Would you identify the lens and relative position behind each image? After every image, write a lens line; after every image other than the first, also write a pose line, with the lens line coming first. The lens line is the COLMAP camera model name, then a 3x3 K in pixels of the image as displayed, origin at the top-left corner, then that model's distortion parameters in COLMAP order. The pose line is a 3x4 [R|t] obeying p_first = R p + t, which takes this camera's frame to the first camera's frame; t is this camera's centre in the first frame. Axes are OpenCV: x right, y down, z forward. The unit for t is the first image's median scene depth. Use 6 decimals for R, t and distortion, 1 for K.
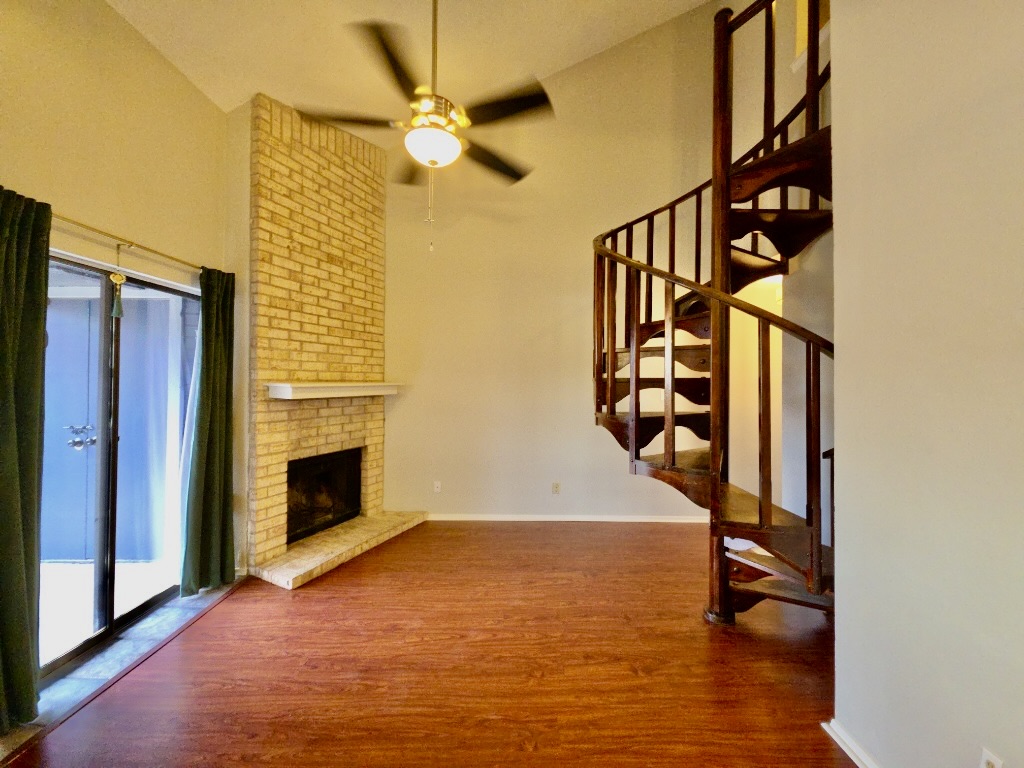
lens RADIAL K [[403.7, 0, 517.1], [0, 403.7, 377.0], [0, 0, 1]] dist [0.011301, -0.007986]
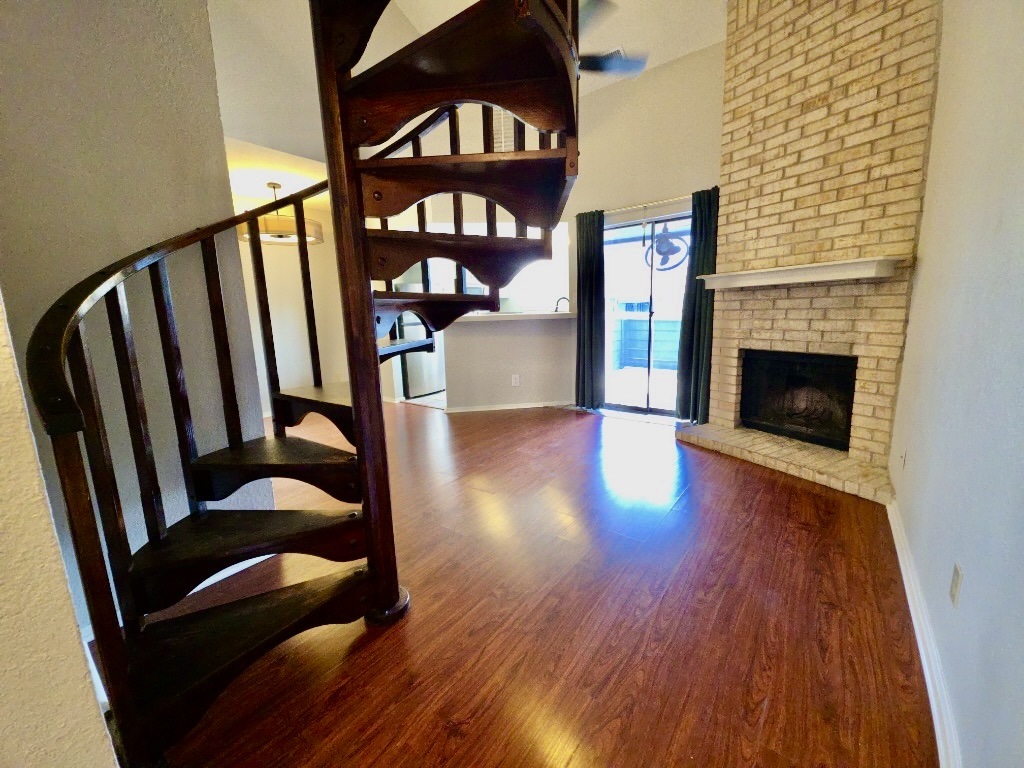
lens RADIAL K [[403.7, 0, 517.1], [0, 403.7, 377.0], [0, 0, 1]] dist [0.011301, -0.007986]
pose [[-0.623750, 0.142257, -0.768569, 0.584660], [0.036181, 0.987499, 0.153415, 0.088503], [0.780786, 0.067885, -0.621100, 1.106735]]
